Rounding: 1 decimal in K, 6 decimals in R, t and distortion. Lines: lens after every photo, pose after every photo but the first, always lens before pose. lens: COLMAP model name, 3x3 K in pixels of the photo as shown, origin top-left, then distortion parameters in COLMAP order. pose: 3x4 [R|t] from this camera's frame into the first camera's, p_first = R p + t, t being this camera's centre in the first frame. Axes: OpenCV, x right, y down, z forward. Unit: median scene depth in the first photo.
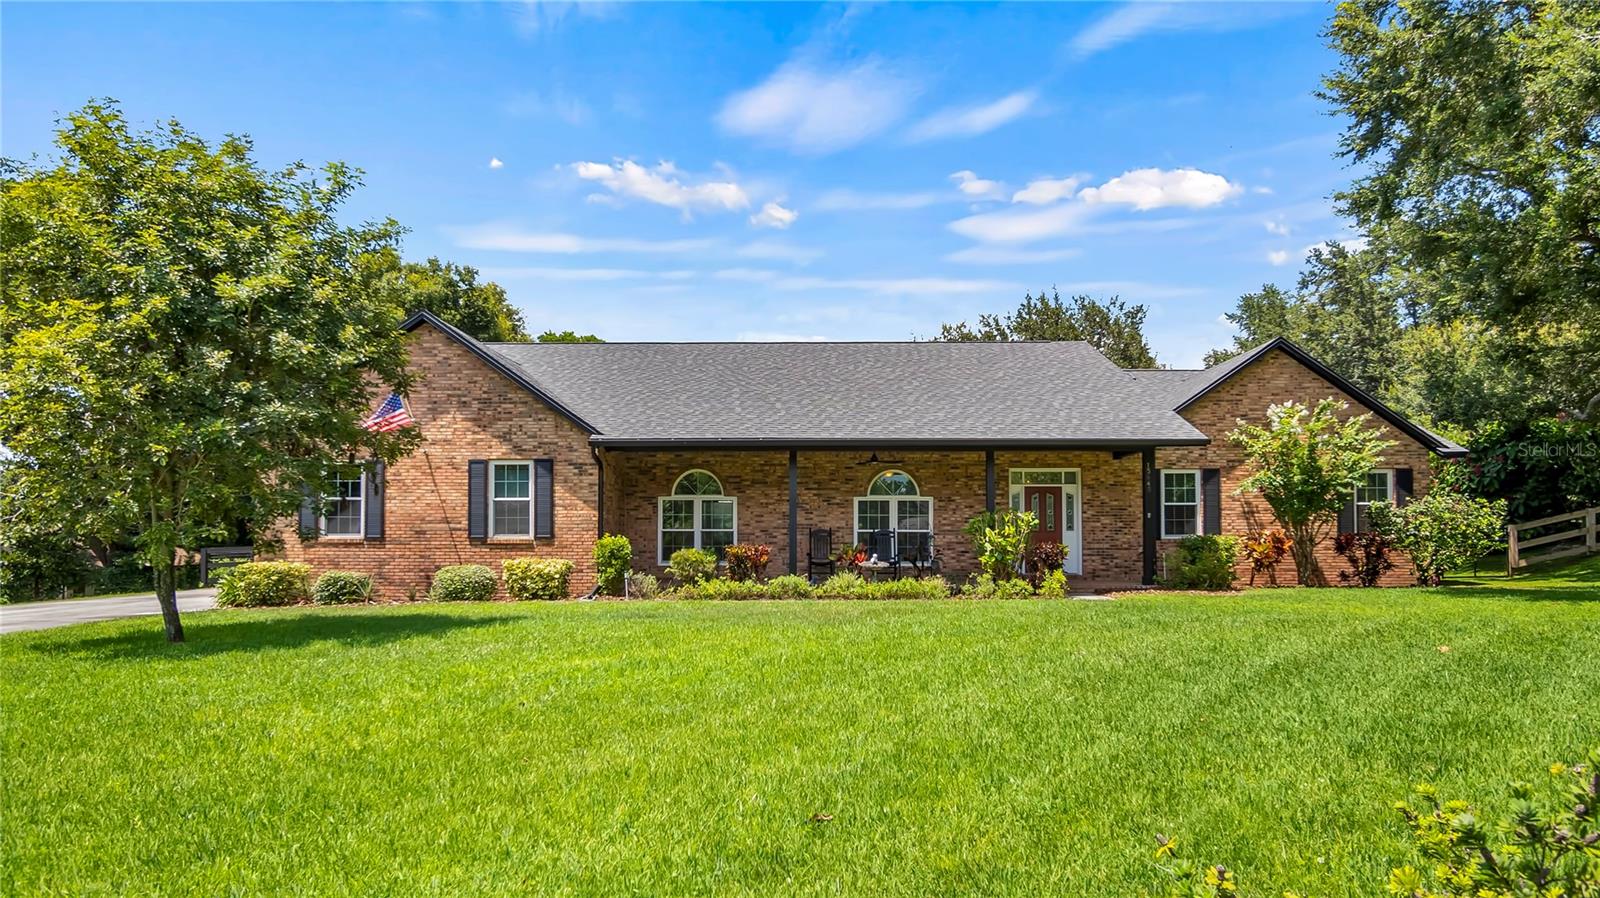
lens RADIAL K [[1061.2, 0, 800.2], [0, 1061.2, 455.8], [0, 0, 1]] dist [-0.000734, 0.000506]
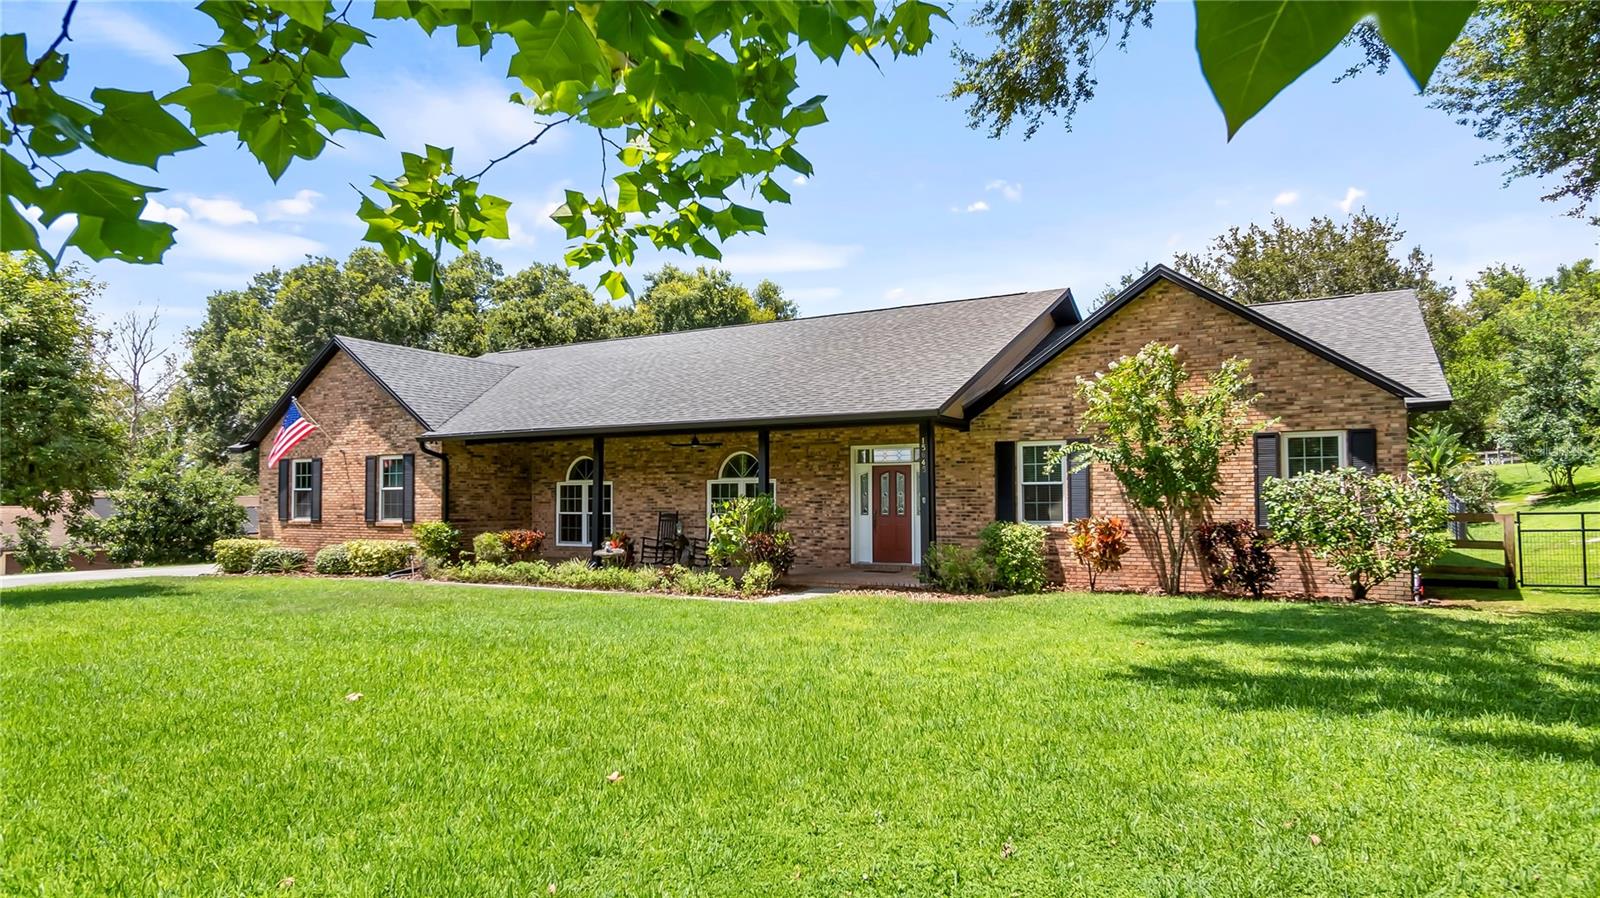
lens RADIAL K [[1061.2, 0, 800.2], [0, 1061.2, 444.4], [0, 0, 1]] dist [-0.000734, 0.000506]
pose [[0.846375, -0.030335, -0.531723, 0.653538], [0.043317, 0.998990, 0.011957, -0.002424], [0.530824, -0.033153, 0.846834, 0.214882]]
